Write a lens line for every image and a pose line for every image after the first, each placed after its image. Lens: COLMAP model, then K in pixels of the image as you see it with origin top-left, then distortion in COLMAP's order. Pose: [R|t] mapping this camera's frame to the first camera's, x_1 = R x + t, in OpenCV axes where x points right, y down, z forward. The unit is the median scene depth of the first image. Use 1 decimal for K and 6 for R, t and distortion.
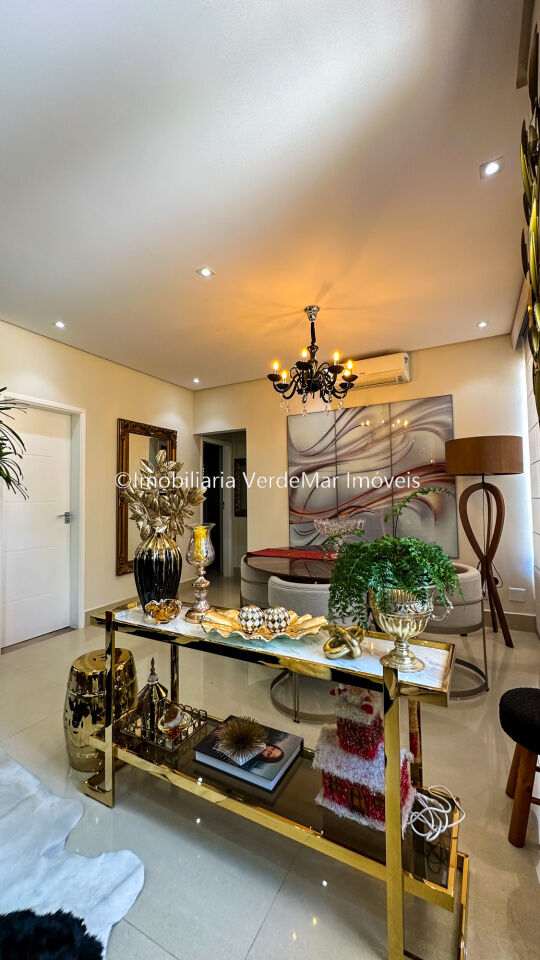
lens RADIAL K [[380.5, 0, 270.0], [0, 380.5, 480.0], [0, 0, 1]] dist [-0.000258, 0.000169]
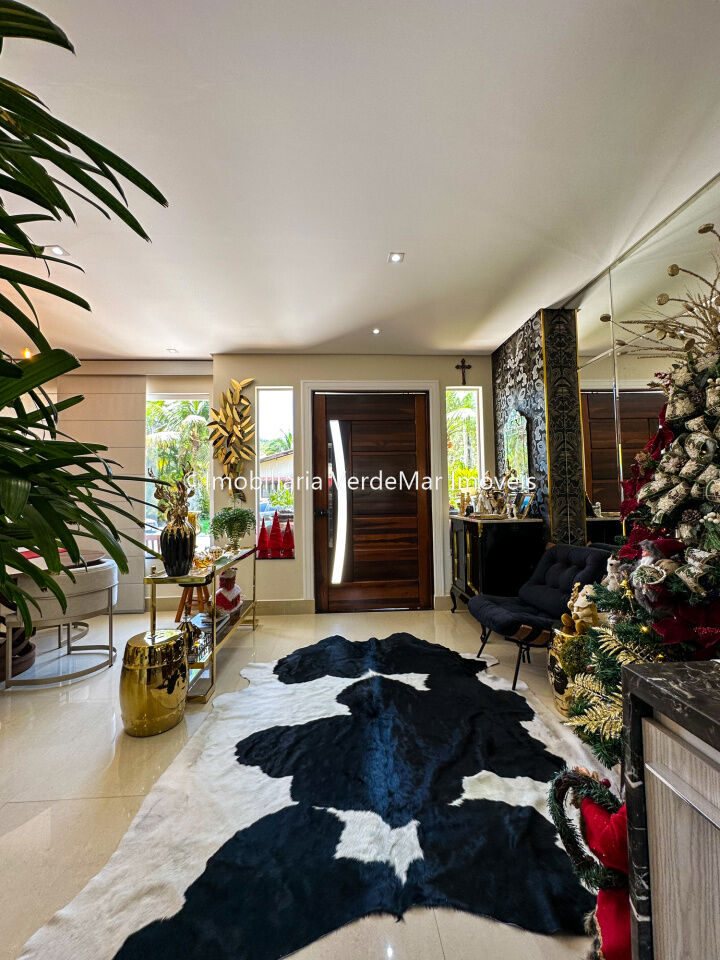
lens RADIAL K [[383.6, 0, 360.0], [0, 383.6, 480.0], [0, 0, 1]] dist [-0.001448, -0.000127]
pose [[-0.522717, 0.060882, 0.850329, -0.847553], [-0.010722, 0.996898, -0.077967, 0.048463], [-0.852439, -0.049872, -0.520443, 0.541777]]
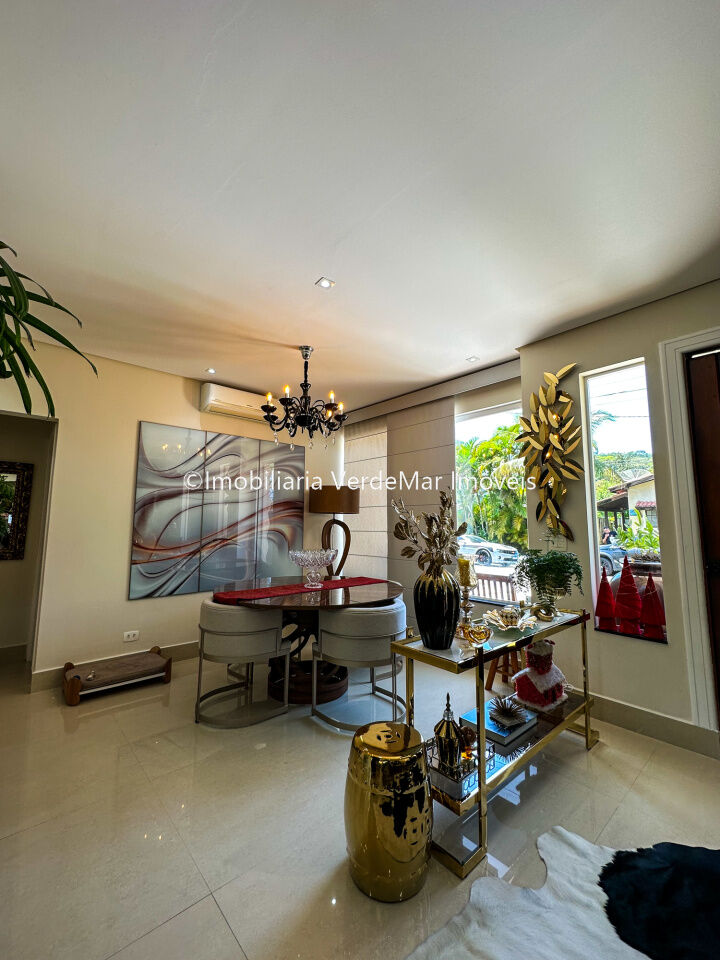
lens RADIAL K [[388.6, 0, 360.0], [0, 388.6, 480.0], [0, 0, 1]] dist [0.000182, 0.000070]
pose [[0.340223, 0.123728, 0.932169, -0.625412], [-0.048920, 0.992292, -0.113854, 0.019387], [-0.939071, -0.006866, 0.343654, 0.387847]]
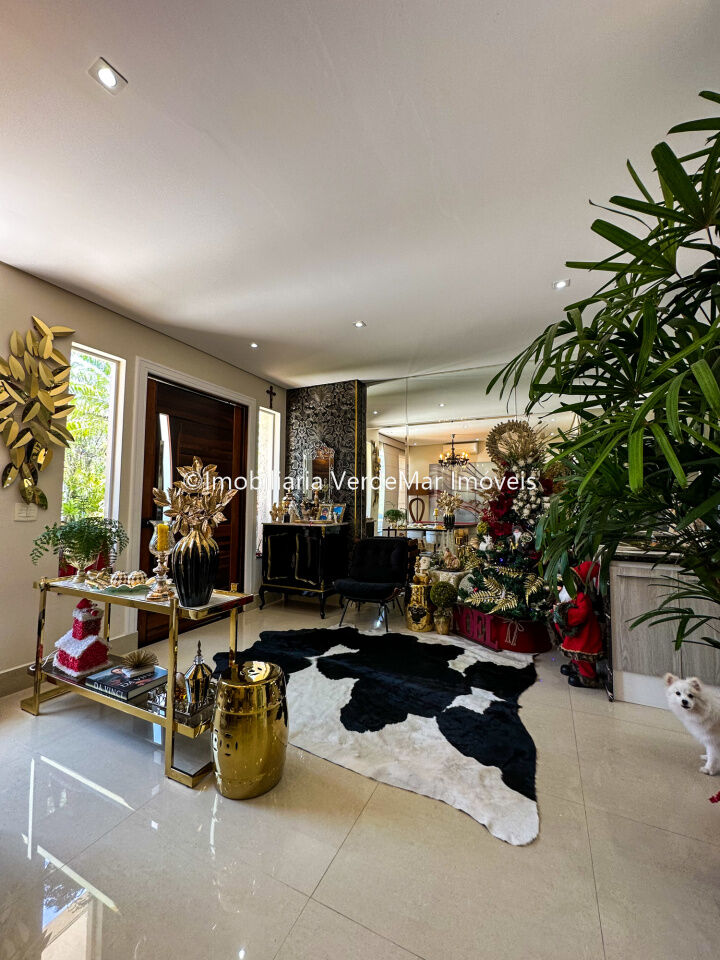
lens RADIAL K [[385.9, 0, 360.0], [0, 385.9, 480.0], [0, 0, 1]] dist [-0.000324, 0.000010]
pose [[-0.998621, 0.005987, -0.052161, -0.321241], [0.011237, 0.994828, -0.100955, 0.053987], [0.051286, -0.101402, -0.993523, 0.977101]]
